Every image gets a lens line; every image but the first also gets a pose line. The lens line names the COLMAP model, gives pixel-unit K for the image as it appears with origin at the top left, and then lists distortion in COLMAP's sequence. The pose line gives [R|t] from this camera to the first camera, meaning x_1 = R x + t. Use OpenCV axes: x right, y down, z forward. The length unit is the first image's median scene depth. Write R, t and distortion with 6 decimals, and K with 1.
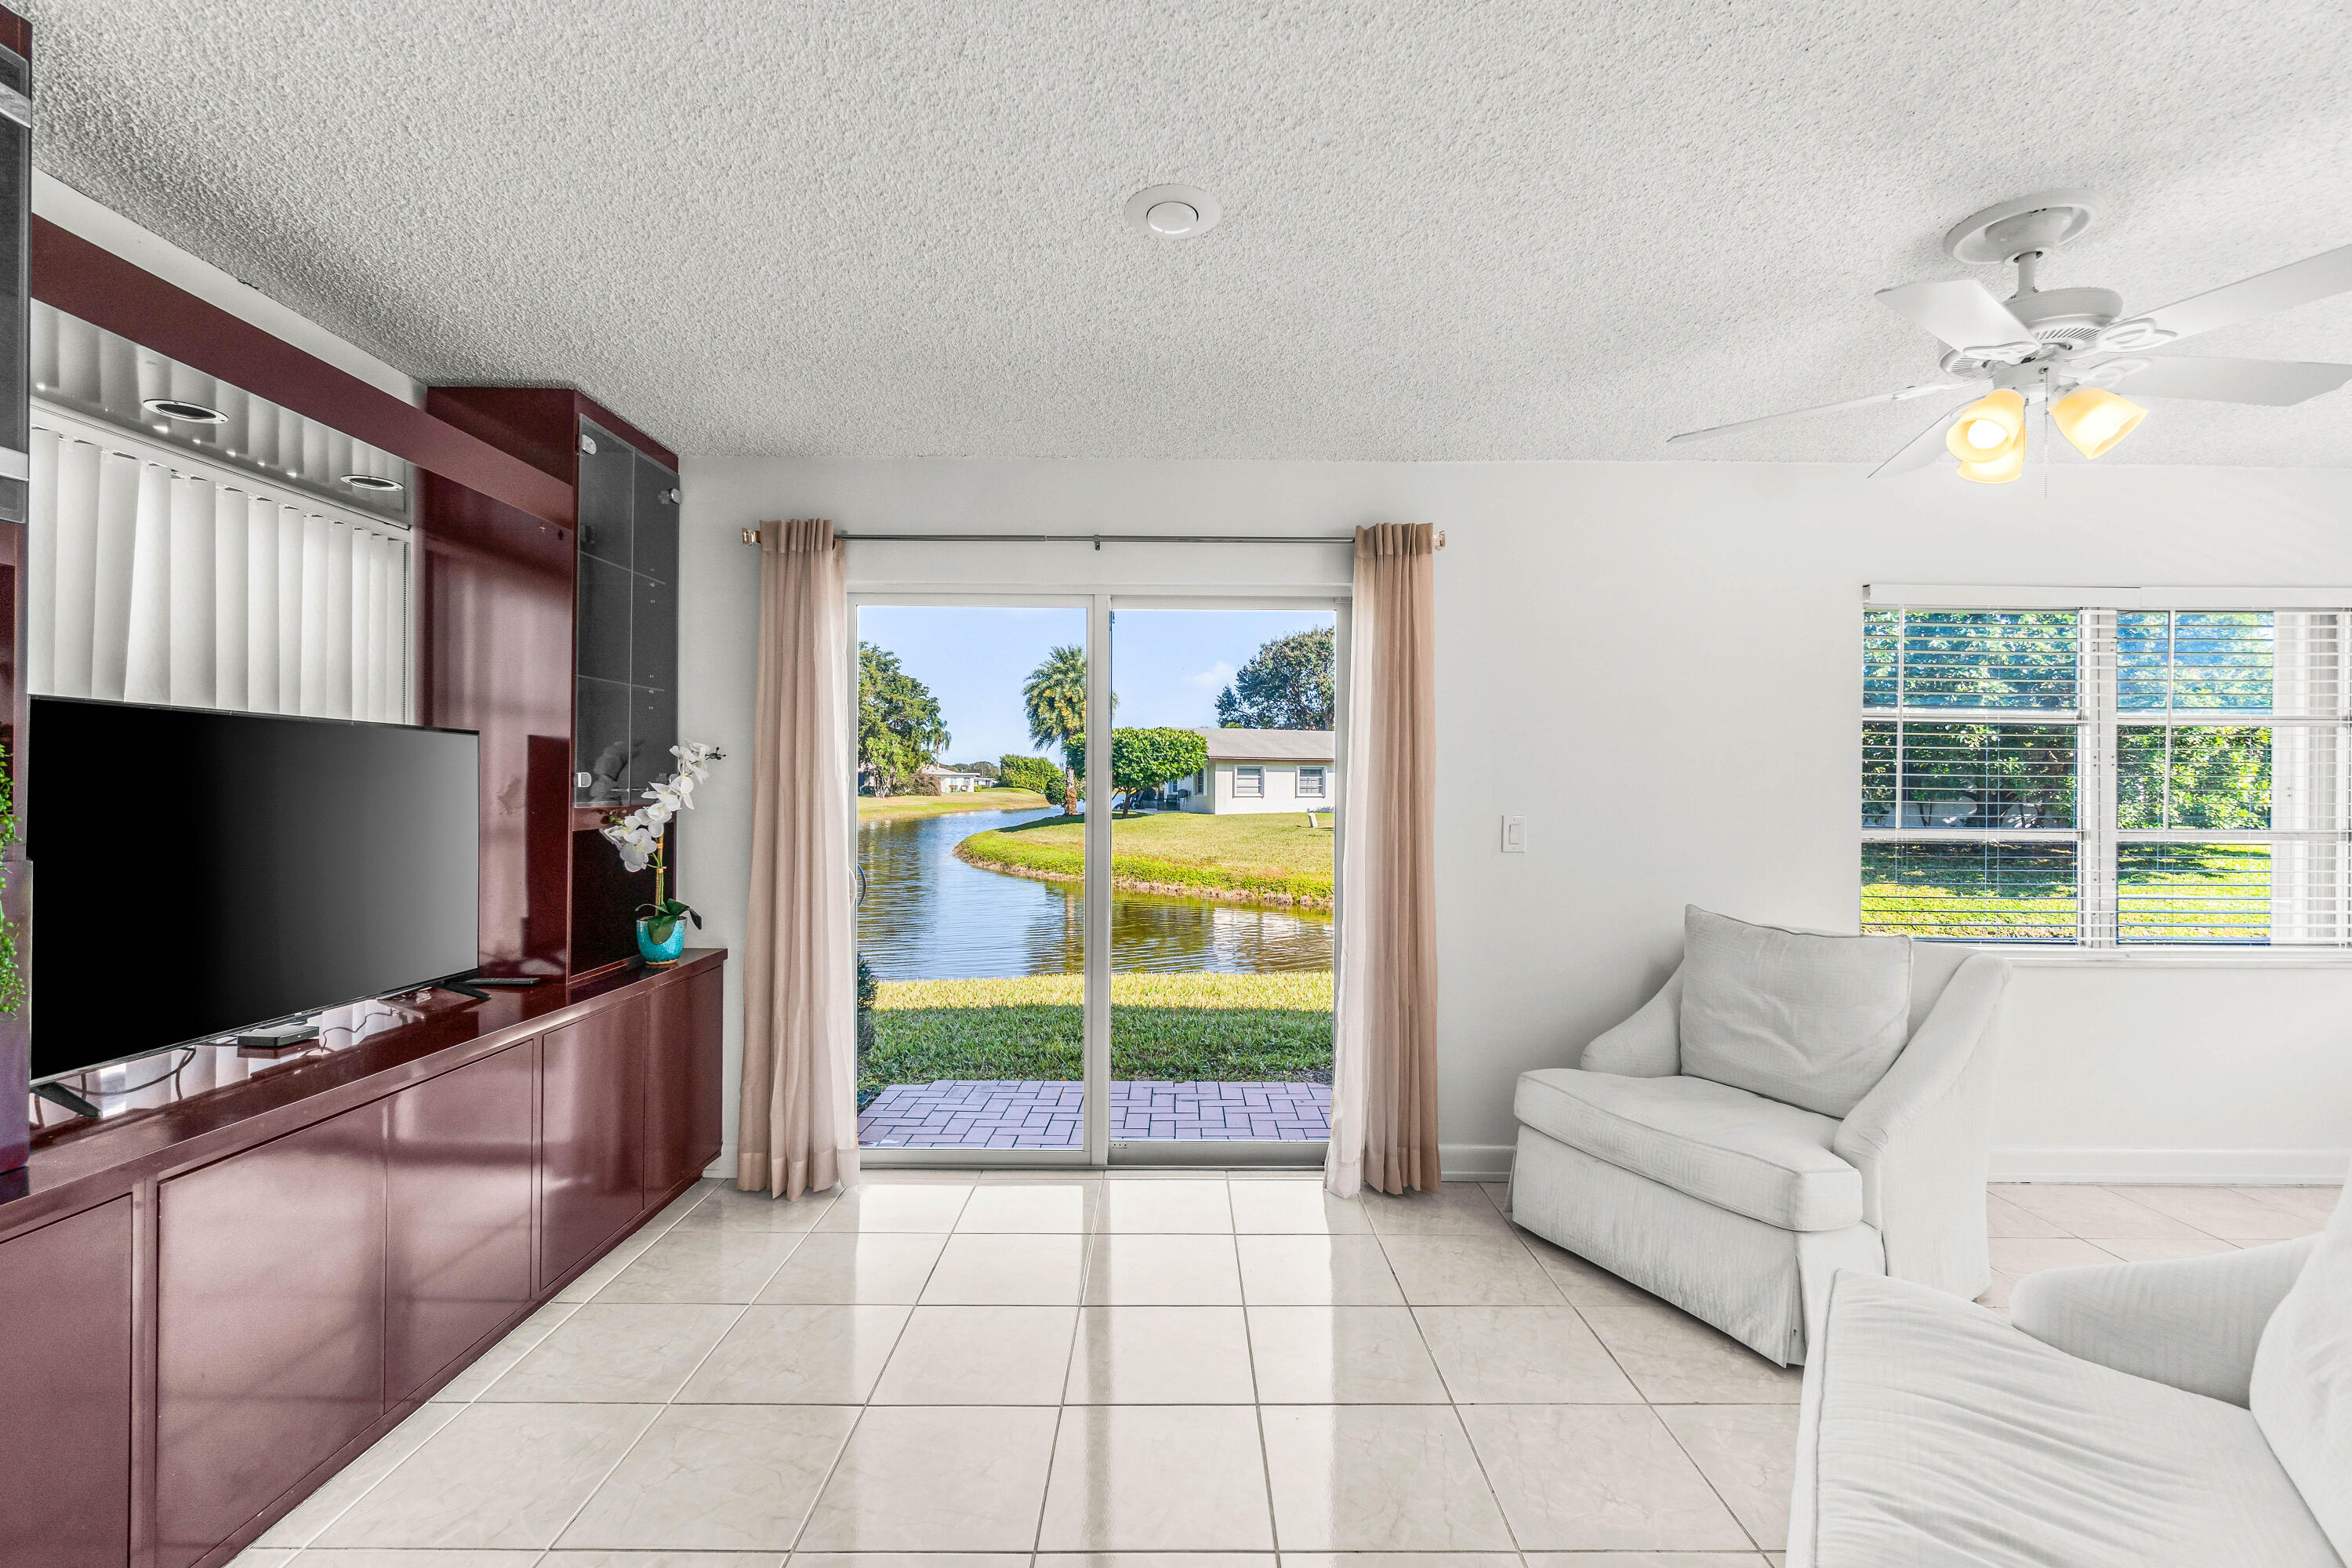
lens RADIAL K [[1037.1, 0, 1161.7], [0, 1037.1, 813.5], [0, 0, 1]] dist [-0.009019, 0.001770]
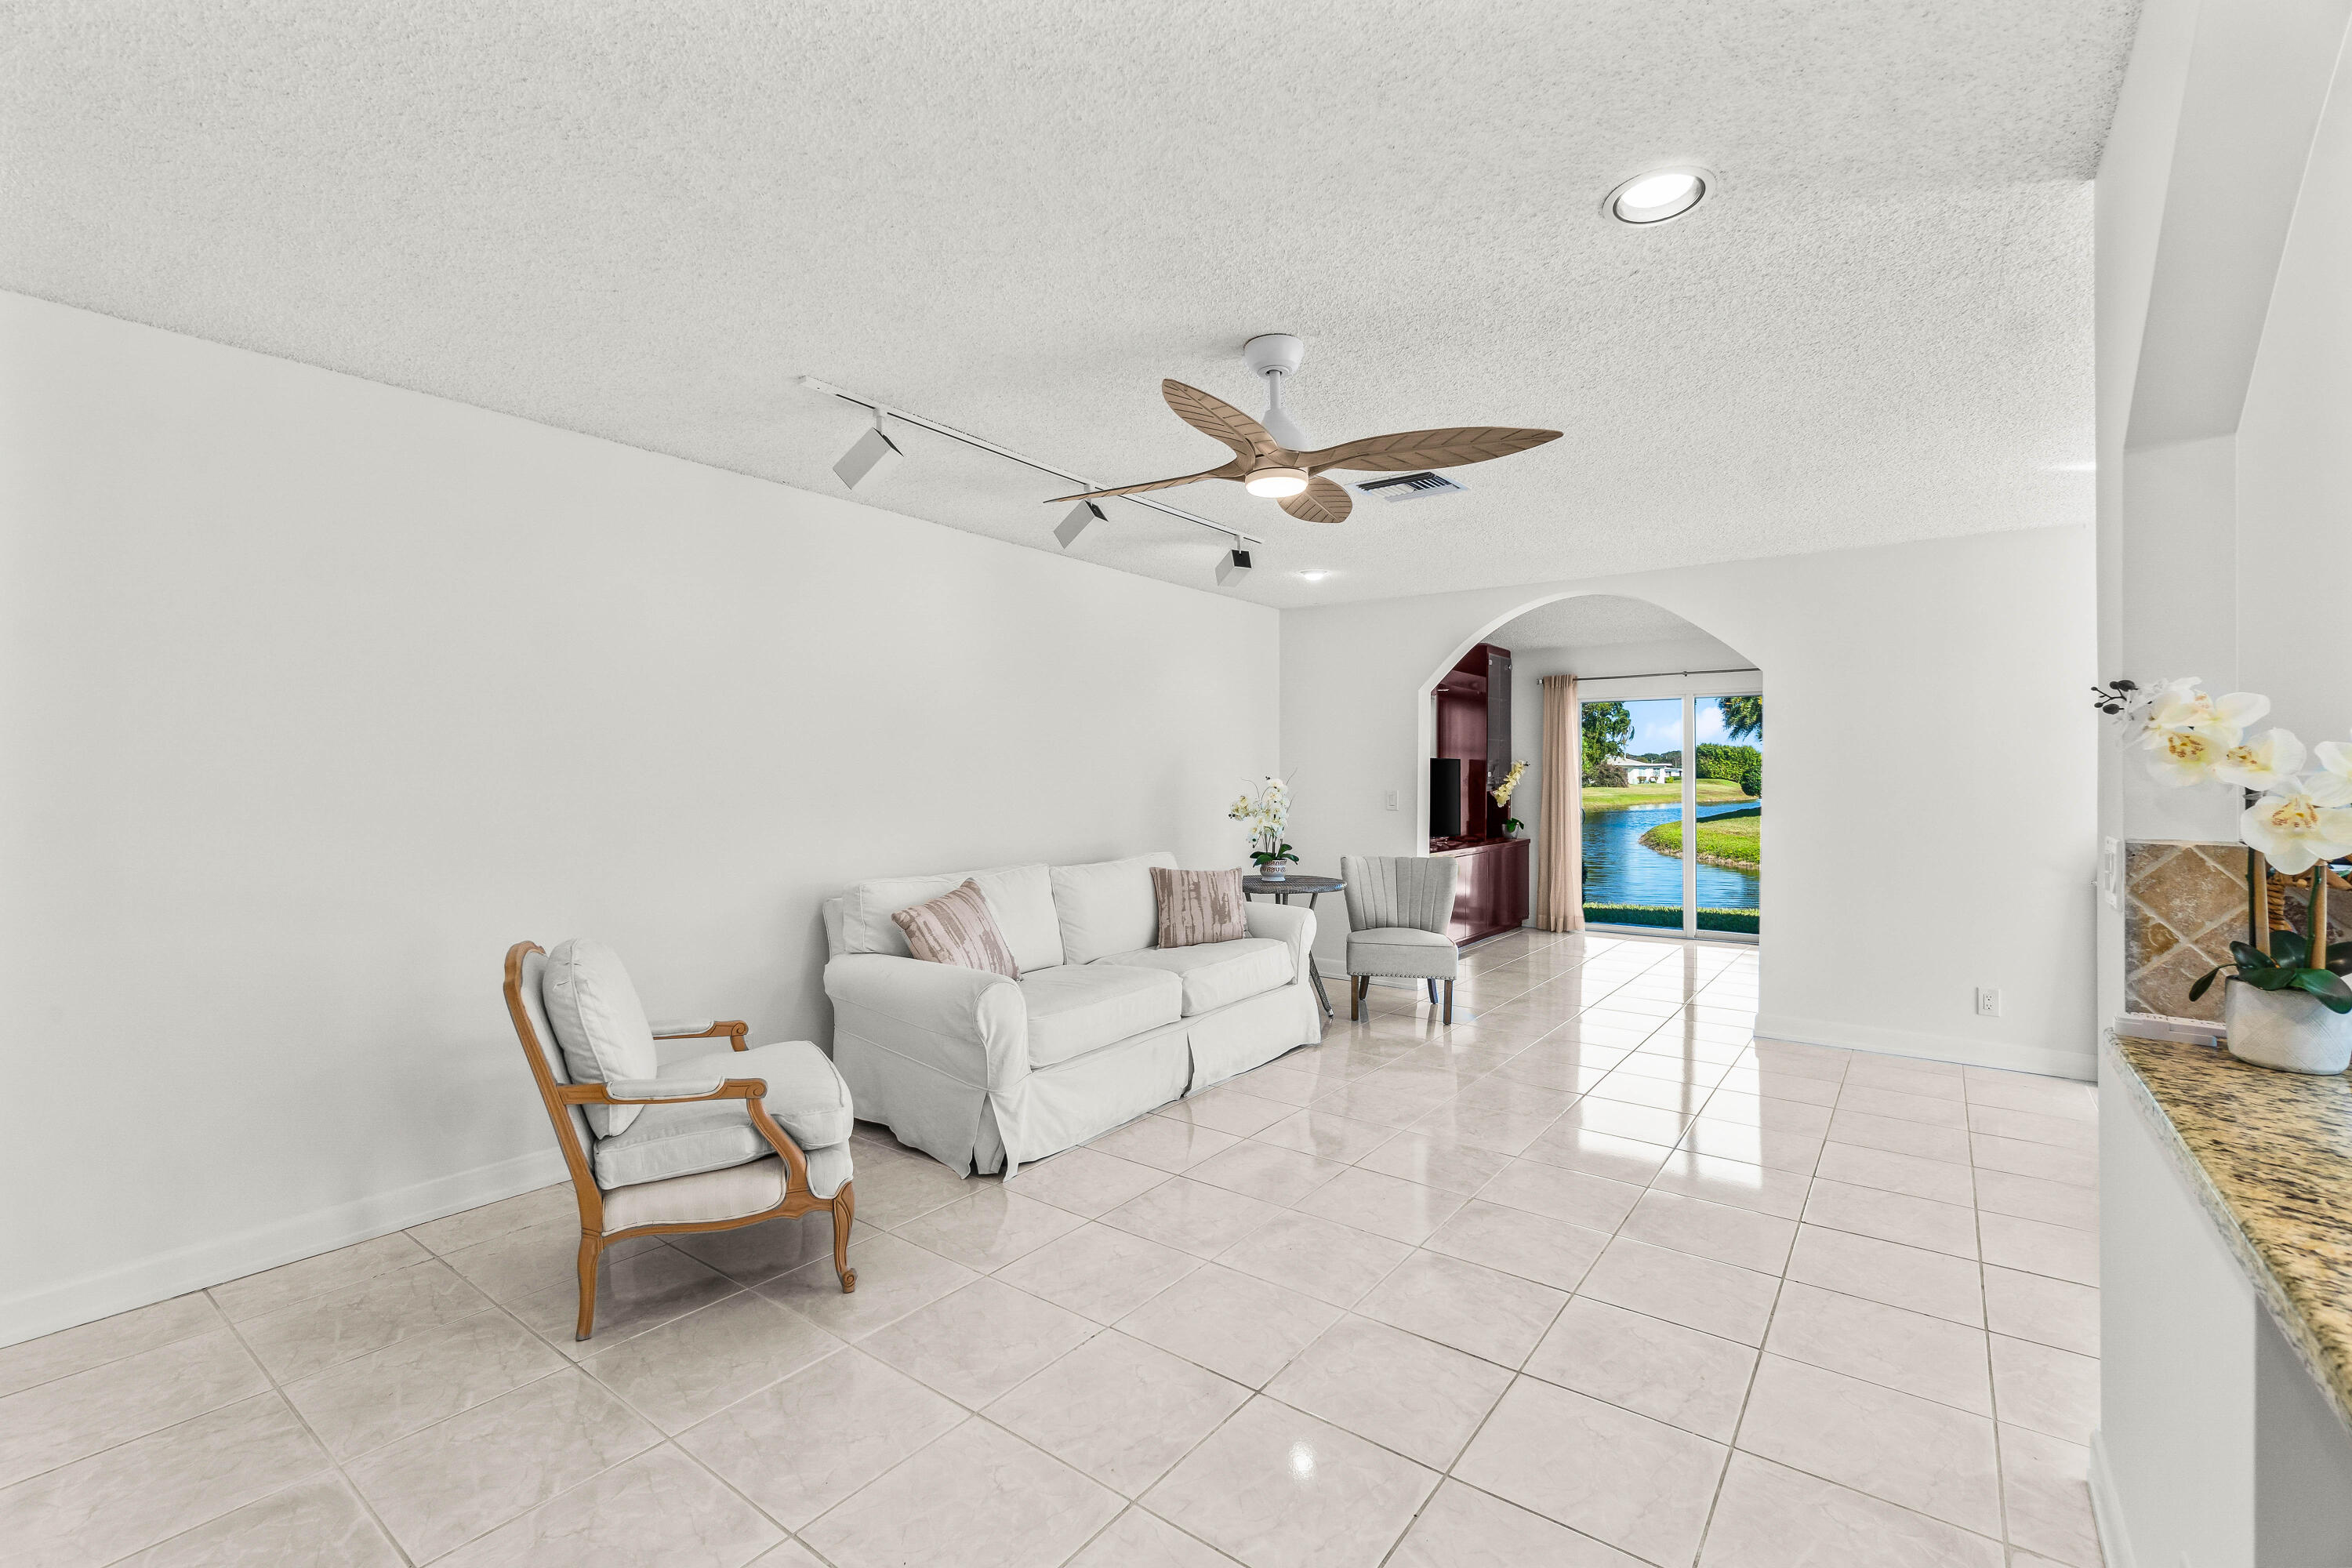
lens RADIAL K [[1037.1, 0, 1196.7], [0, 1037.1, 748.0], [0, 0, 1]] dist [-0.009019, 0.001770]
pose [[0.822565, -0.020537, -0.568300, 0.036052], [-0.010688, 0.998613, -0.051557, 0.004443], [0.568570, 0.048483, 0.821205, -0.157594]]
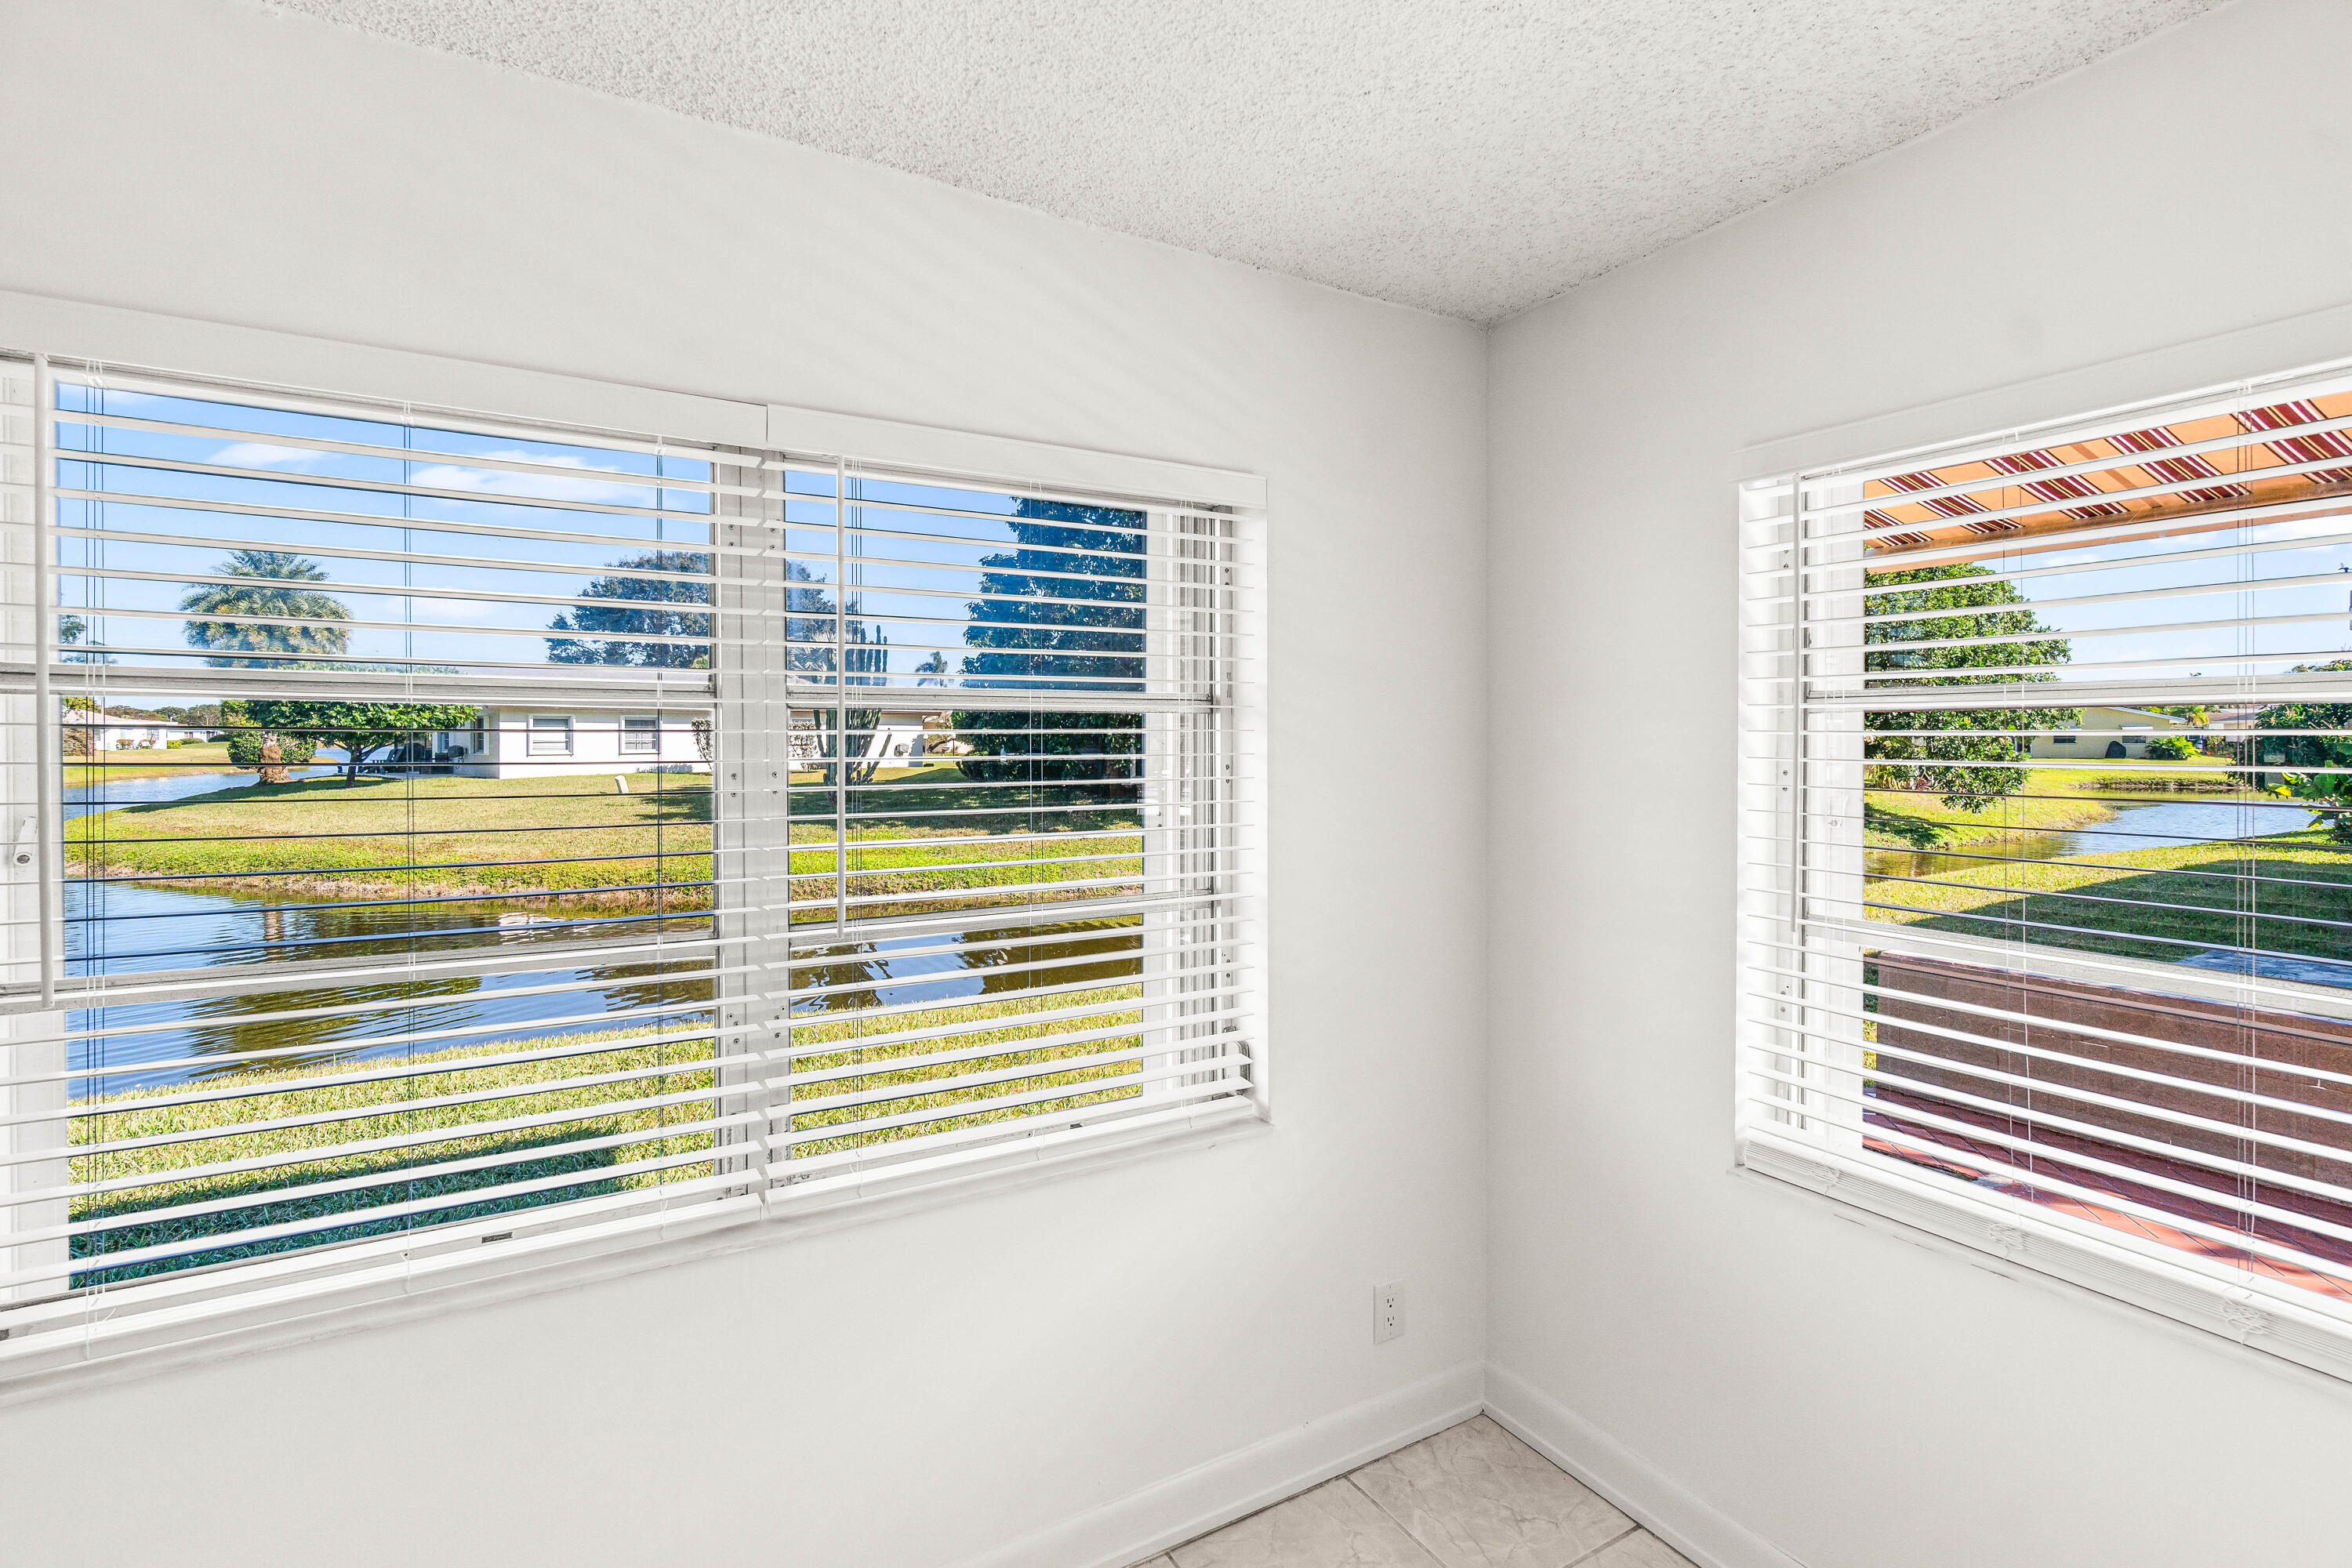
lens RADIAL K [[1101.7, 0, 1187.4], [0, 1101.7, 755.0], [0, 0, 1]] dist [0.002101, -0.001138]
pose [[0.857402, -0.014617, 0.514440, 0.087847], [0.018581, 0.999824, -0.002559, -0.006286], [-0.514312, 0.011753, 0.857523, 0.049708]]
